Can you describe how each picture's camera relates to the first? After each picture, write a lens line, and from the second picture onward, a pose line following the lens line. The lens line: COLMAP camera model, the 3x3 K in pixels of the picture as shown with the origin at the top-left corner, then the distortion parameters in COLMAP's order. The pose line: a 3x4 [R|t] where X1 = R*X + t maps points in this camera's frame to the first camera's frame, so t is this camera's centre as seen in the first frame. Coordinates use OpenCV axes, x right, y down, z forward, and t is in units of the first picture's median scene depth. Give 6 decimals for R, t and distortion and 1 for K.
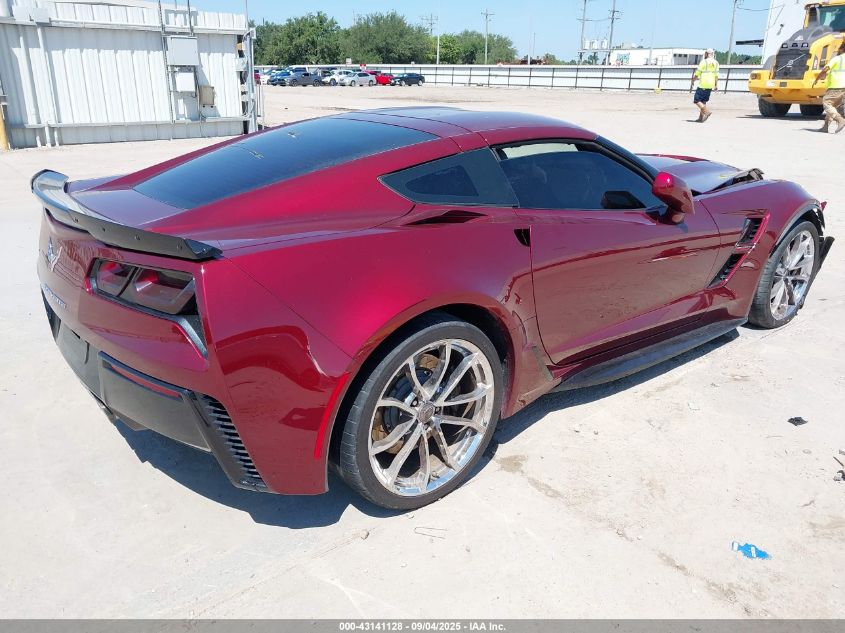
lens RADIAL K [[672.6, 0, 415.9], [0, 672.6, 313.8], [0, 0, 1]] dist [-0.014215, -0.007013]
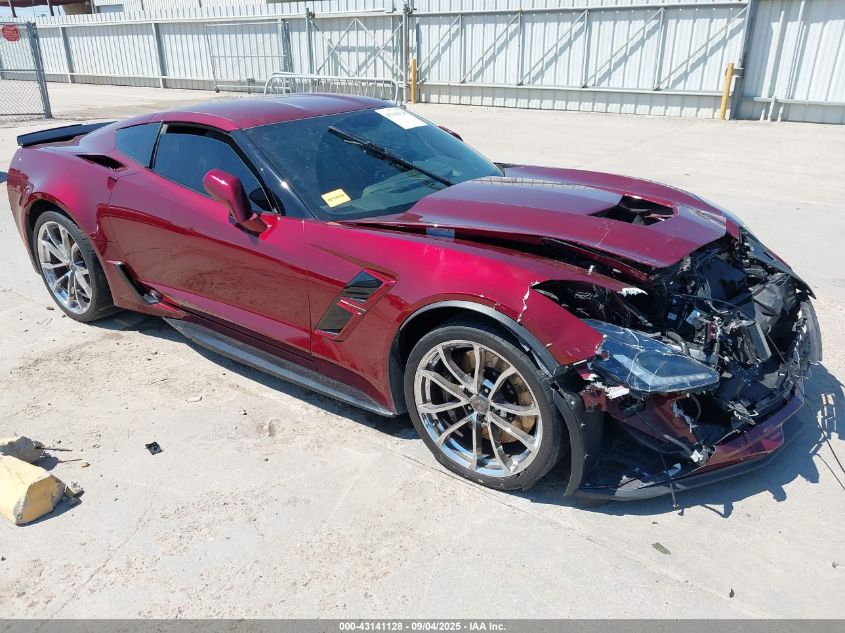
lens RADIAL K [[672.6, 0, 419.0], [0, 672.6, 318.8], [0, 0, 1]] dist [-0.014215, -0.007013]
pose [[0.264519, 0.362882, -0.893502, 0.333238], [-0.318326, 0.907430, 0.274299, -0.088370], [0.910329, 0.211868, 0.355547, 0.222067]]
